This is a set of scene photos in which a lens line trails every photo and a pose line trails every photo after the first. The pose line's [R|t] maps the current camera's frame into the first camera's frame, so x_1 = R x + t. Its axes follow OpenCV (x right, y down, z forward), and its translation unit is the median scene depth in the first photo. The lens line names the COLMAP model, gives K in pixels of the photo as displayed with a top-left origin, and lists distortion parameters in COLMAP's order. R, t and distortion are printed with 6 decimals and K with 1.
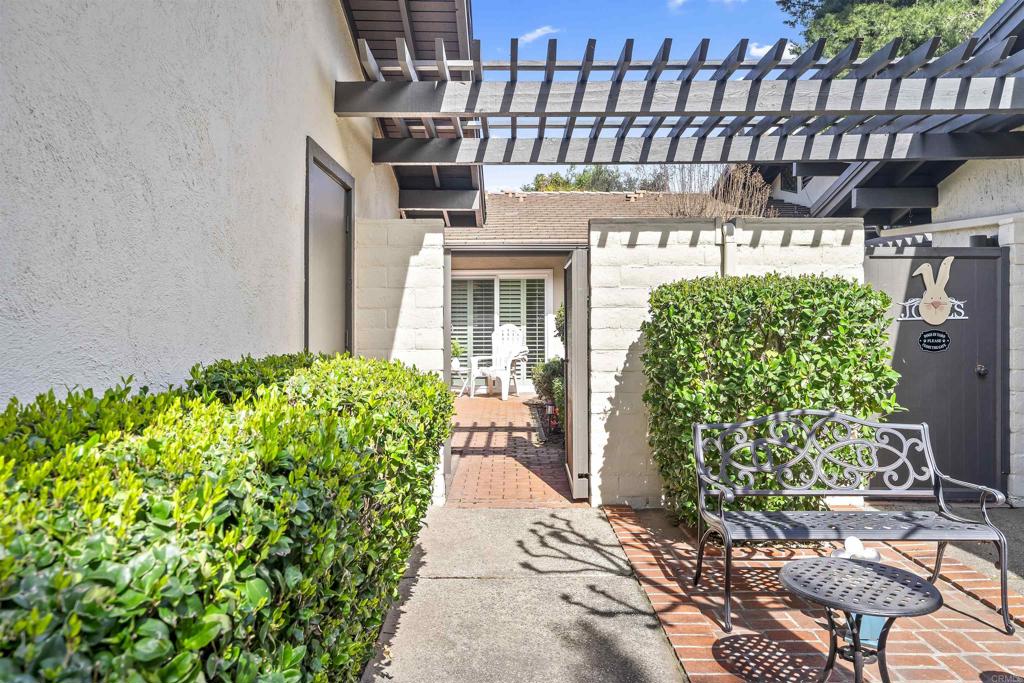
lens RADIAL K [[710.3, 0, 510.0], [0, 710.3, 337.2], [0, 0, 1]] dist [-0.000097, -0.000001]
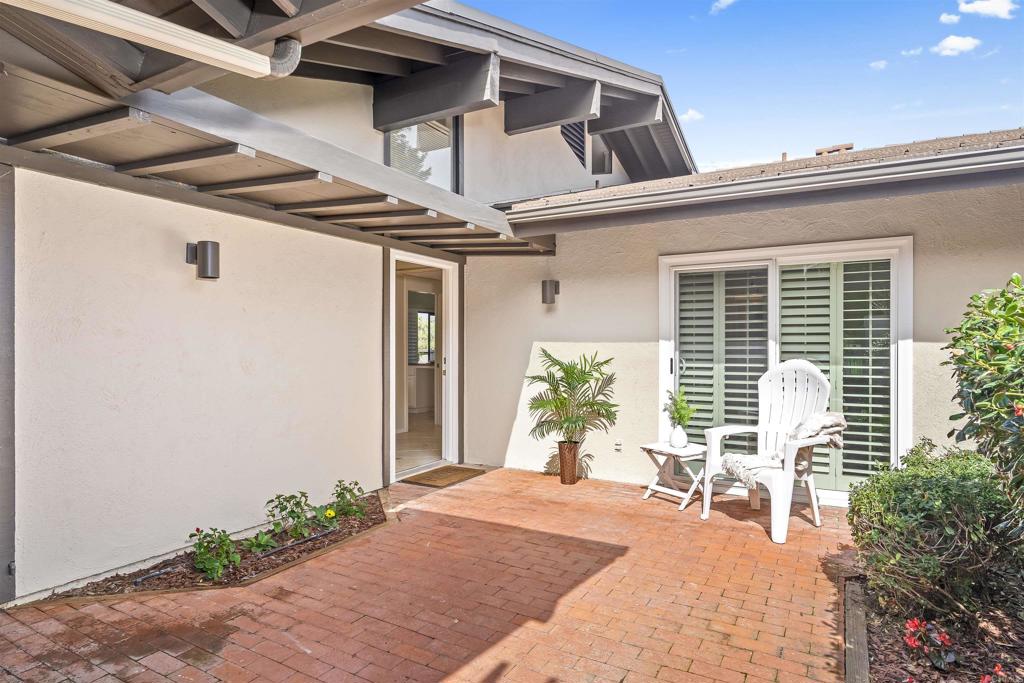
lens RADIAL K [[560.9, 0, 513.1], [0, 560.9, 346.0], [0, 0, 1]] dist [-0.000893, 0.000027]
pose [[0.859681, 0.002329, -0.510825, 0.024950], [-0.009211, 0.999898, -0.010943, -0.021209], [0.510747, 0.014112, 0.859615, 0.575640]]
